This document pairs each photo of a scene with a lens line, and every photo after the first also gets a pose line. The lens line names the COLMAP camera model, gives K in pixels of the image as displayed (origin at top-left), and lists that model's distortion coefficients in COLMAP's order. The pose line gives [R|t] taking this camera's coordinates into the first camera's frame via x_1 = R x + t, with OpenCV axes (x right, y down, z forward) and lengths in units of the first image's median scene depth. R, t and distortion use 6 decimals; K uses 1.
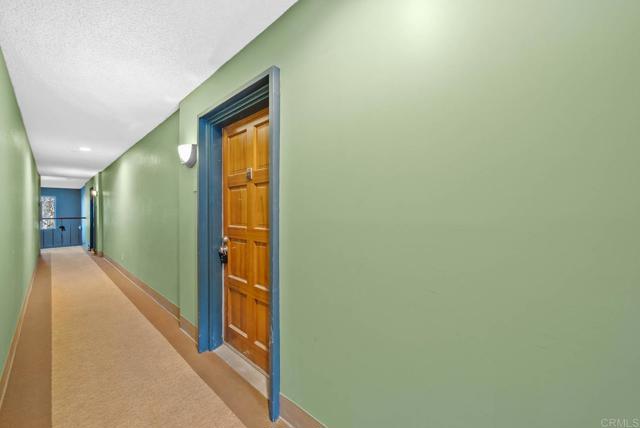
lens RADIAL K [[227.3, 0, 320.0], [0, 227.3, 214.0], [0, 0, 1]] dist [-0.000939, -0.000061]
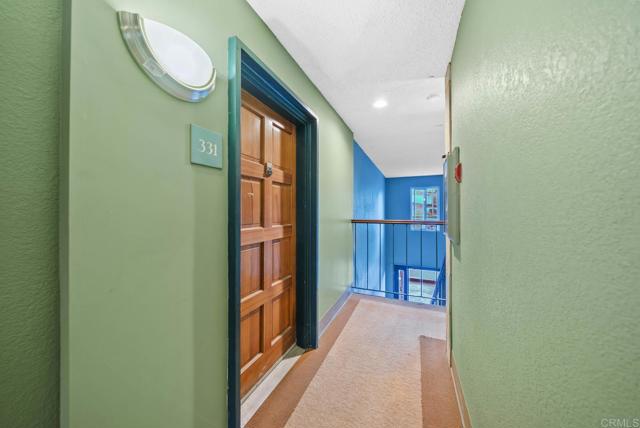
lens RADIAL K [[227.3, 0, 320.0], [0, 227.3, 214.0], [0, 0, 1]] dist [-0.000939, -0.000061]
pose [[-0.294772, -0.001186, 0.955567, -1.308147], [0.011946, 0.999917, 0.004926, 0.006550], [-0.955493, 0.012867, -0.294734, 1.112696]]
